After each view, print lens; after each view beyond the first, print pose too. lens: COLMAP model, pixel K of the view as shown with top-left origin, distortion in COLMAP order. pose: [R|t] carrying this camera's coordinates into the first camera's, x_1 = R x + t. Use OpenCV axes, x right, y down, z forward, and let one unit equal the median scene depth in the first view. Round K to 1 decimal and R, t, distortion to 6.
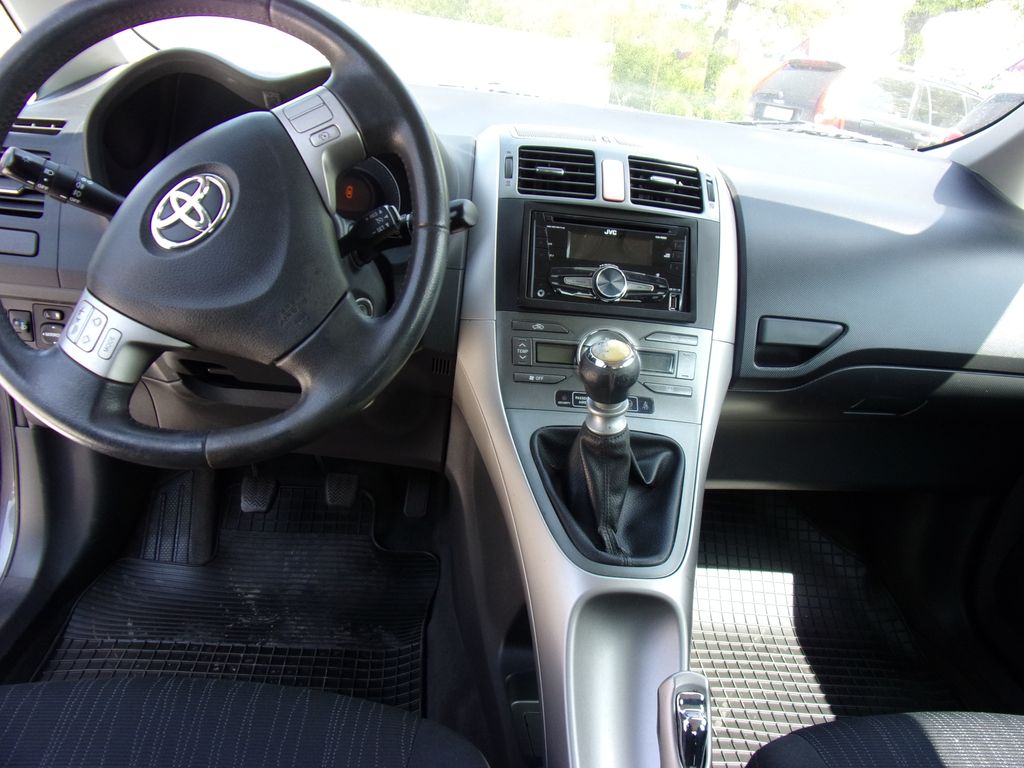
lens RADIAL K [[744.7, 0, 509.9], [0, 744.7, 383.6], [0, 0, 1]] dist [-0.047620, 0.033076]
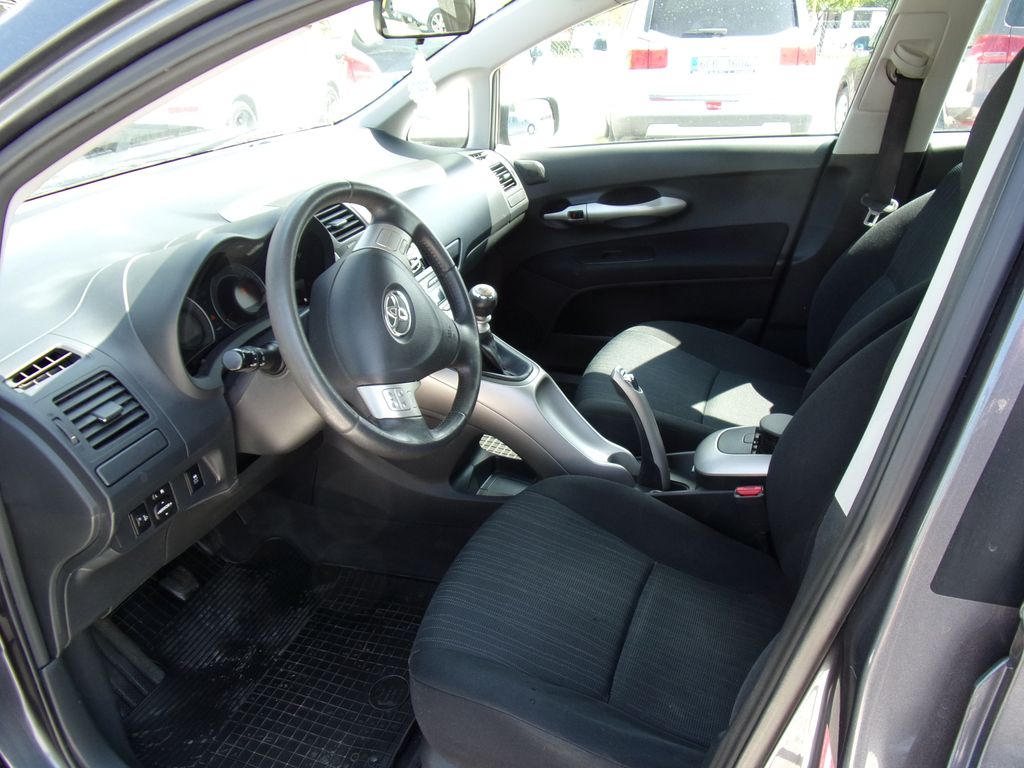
lens RADIAL K [[744.7, 0, 511.4], [0, 744.7, 380.8], [0, 0, 1]] dist [-0.047620, 0.033076]
pose [[0.411489, -0.531538, 0.740368, -1.101348], [0.429109, 0.829648, 0.357141, -0.400254], [-0.804079, 0.170739, 0.569478, -0.132671]]
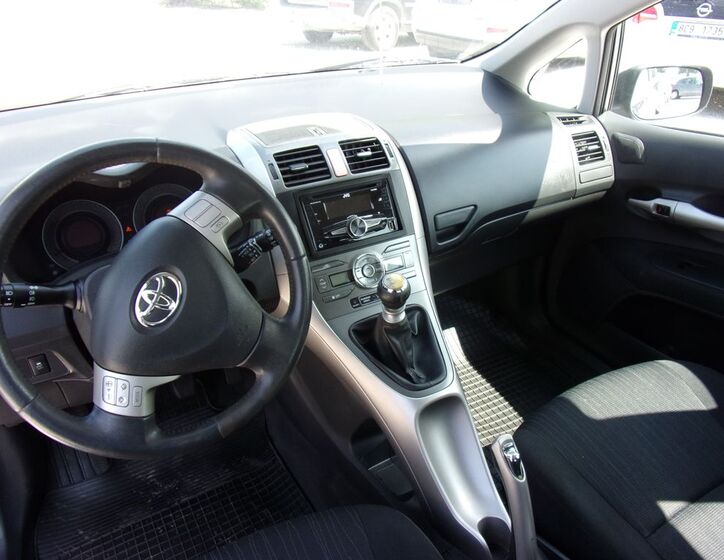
lens RADIAL K [[545.9, 0, 361.8], [0, 545.9, 281.2], [0, 0, 1]] dist [-0.031057, 0.012408]
pose [[0.894081, -0.326824, 0.306275, -0.252868], [0.272109, 0.939480, 0.208168, -0.256233], [-0.355774, -0.102779, 0.928903, -0.141305]]
